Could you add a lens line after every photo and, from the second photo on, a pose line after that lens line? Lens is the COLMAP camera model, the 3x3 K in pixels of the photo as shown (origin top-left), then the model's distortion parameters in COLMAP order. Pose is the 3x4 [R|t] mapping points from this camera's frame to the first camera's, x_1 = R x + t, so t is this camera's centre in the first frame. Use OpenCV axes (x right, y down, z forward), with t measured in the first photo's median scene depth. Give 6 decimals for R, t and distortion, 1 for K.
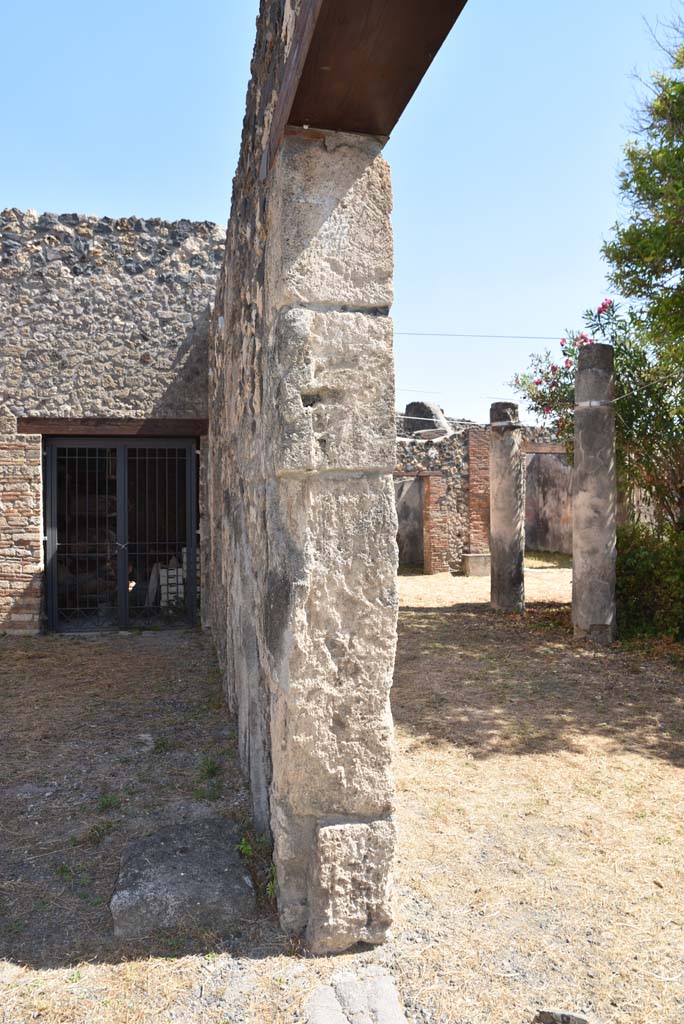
lens RADIAL K [[699.7, 0, 336.7], [0, 699.7, 503.7], [0, 0, 1]] dist [-0.124280, 0.083915]
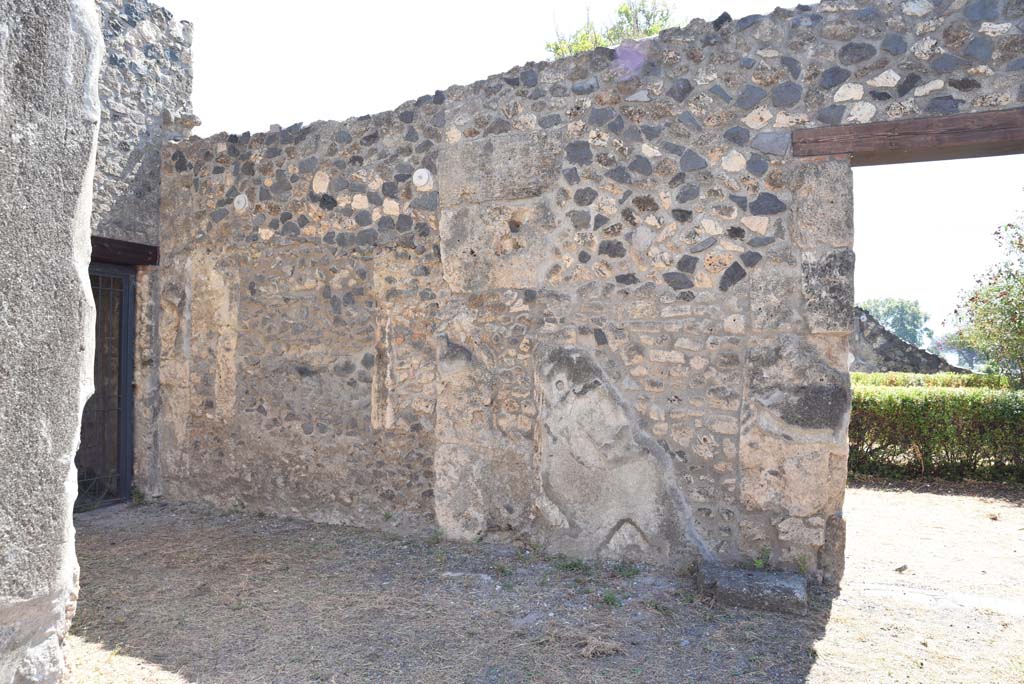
lens RADIAL K [[699.7, 0, 507.0], [0, 699.7, 350.2], [0, 0, 1]] dist [-0.124280, 0.083915]
pose [[0.591656, 0.023000, 0.805862, -0.603894], [-0.012213, 0.999734, -0.019566, 0.013279], [-0.806098, 0.001735, 0.591780, 0.187723]]
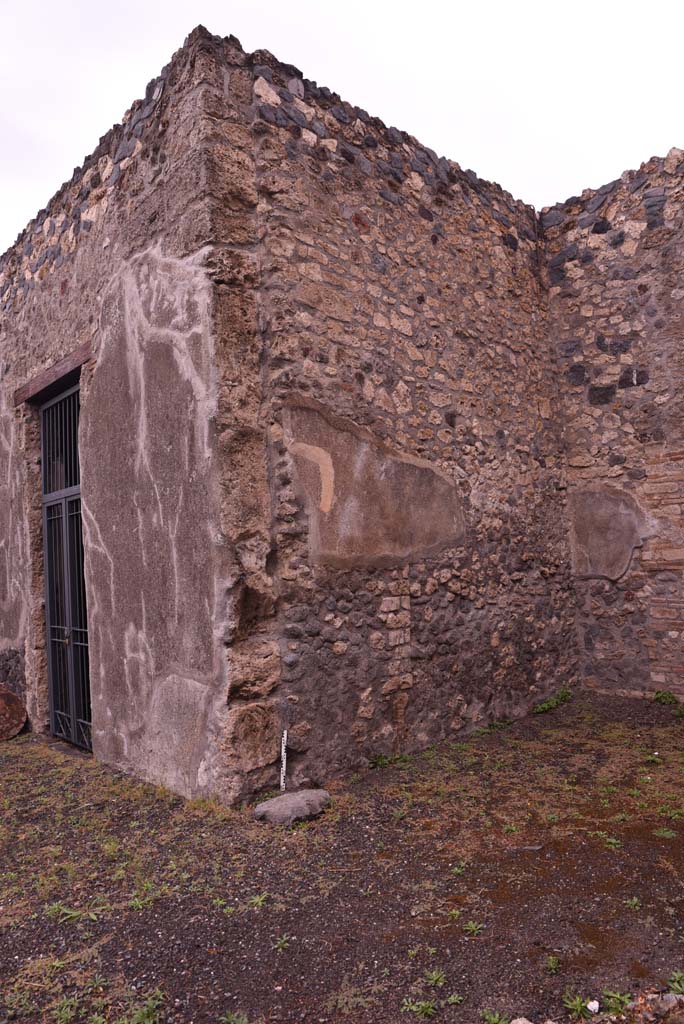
lens RADIAL K [[699.7, 0, 331.8], [0, 699.7, 509.1], [0, 0, 1]] dist [-0.124280, 0.083915]
pose [[0.504661, -0.090091, -0.858604, -0.027388], [0.053291, 0.995894, -0.073174, 0.010437], [0.861671, -0.008827, 0.507390, 0.261653]]
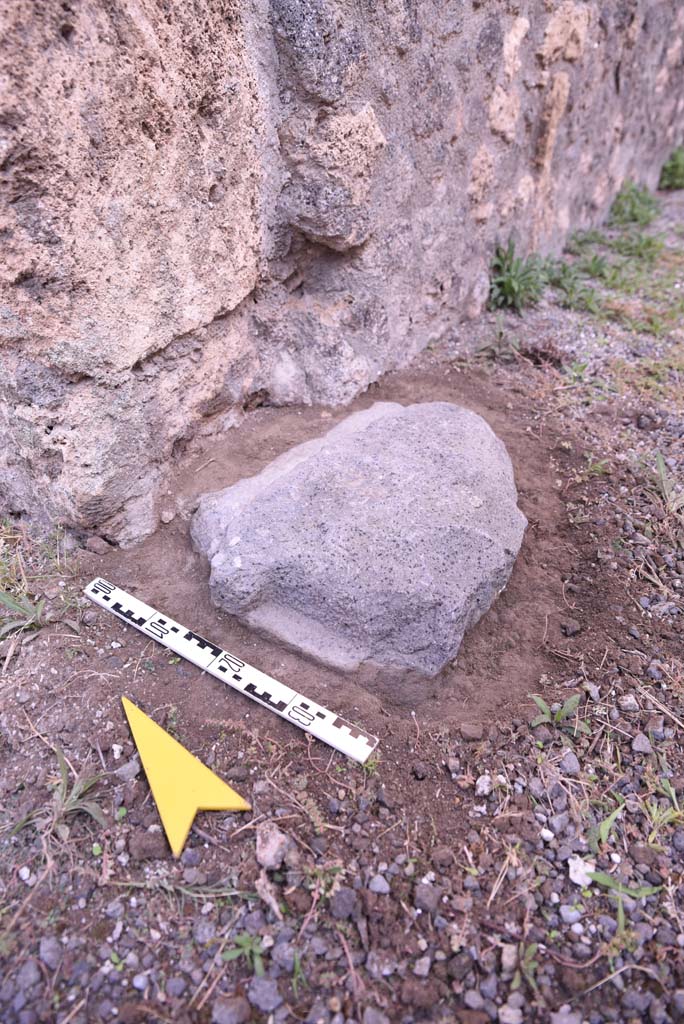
lens RADIAL K [[699.7, 0, 339.9], [0, 699.7, 513.0], [0, 0, 1]] dist [-0.124280, 0.083915]
pose [[0.716482, 0.398272, -0.572742, -0.421006], [0.002653, 0.819449, 0.573146, 0.123687], [0.697601, -0.412168, 0.586064, 0.416505]]
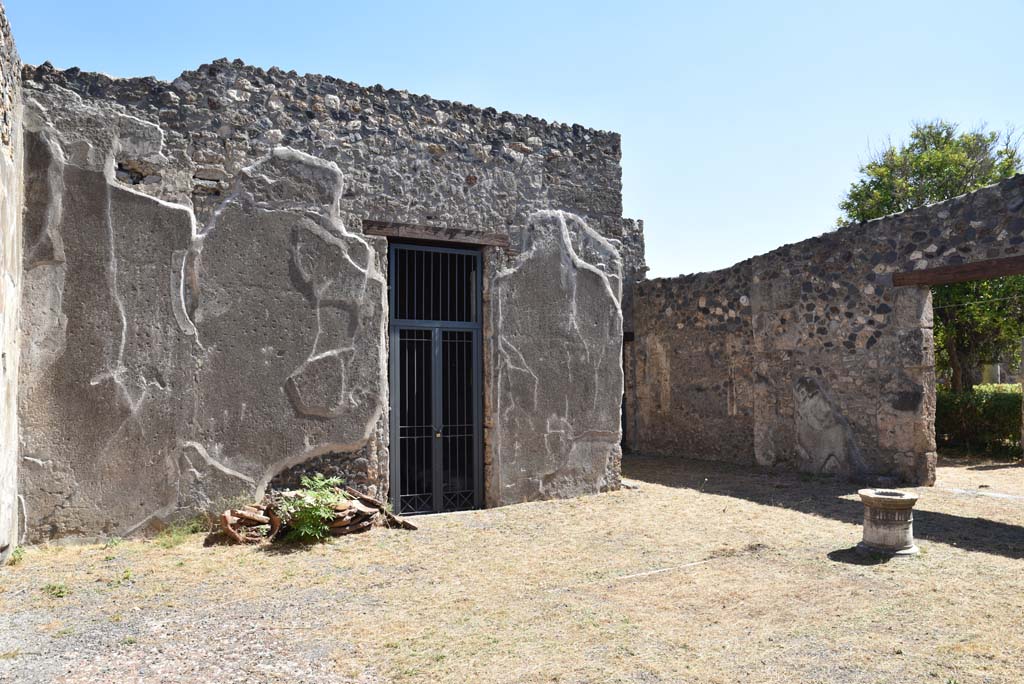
lens RADIAL K [[699.7, 0, 513.6], [0, 699.7, 343.1], [0, 0, 1]] dist [-0.124280, 0.083915]
pose [[0.957102, 0.013668, 0.289430, -1.008300], [0.004329, 0.998101, -0.061449, 0.013174], [-0.289720, 0.060066, 0.955225, -0.607960]]
